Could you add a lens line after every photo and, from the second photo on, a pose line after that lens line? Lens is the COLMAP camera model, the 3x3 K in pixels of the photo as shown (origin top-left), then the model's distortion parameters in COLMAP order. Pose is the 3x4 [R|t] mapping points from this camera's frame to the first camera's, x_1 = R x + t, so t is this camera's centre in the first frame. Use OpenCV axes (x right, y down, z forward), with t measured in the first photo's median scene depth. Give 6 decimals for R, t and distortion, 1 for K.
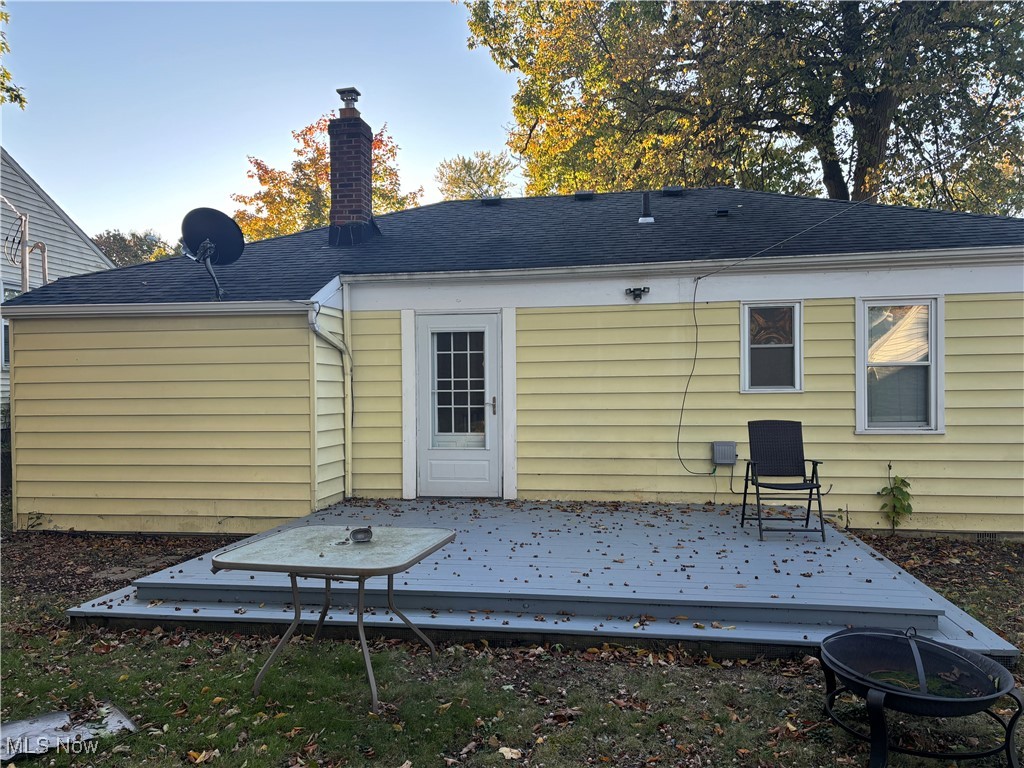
lens RADIAL K [[775.7, 0, 512.0], [0, 775.7, 384.0], [0, 0, 1]] dist [0.032108, -0.003255]
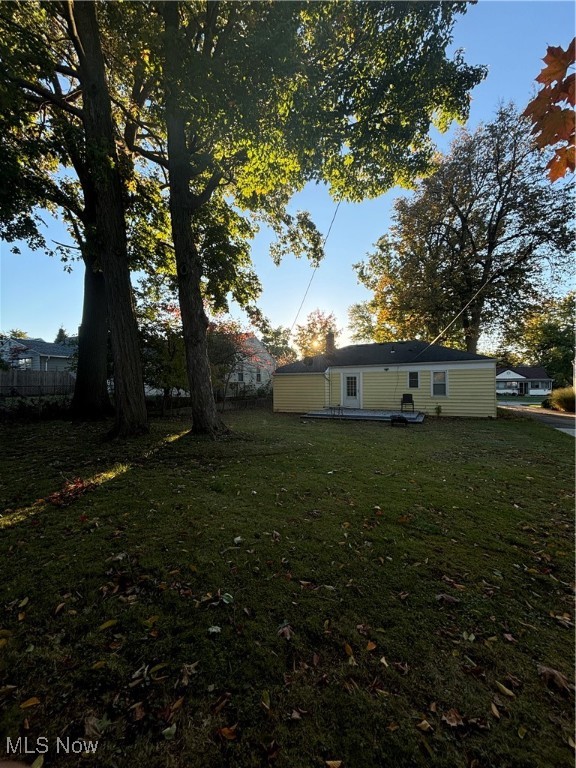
lens RADIAL K [[311.0, 0, 288.0], [0, 311.0, 384.0], [0, 0, 1]] dist [0.000734, -0.000041]
pose [[0.960206, -0.000007, -0.279293, 0.108970], [-0.002532, 0.999959, -0.008730, -0.001011], [0.279281, 0.009090, 0.960166, -1.153188]]
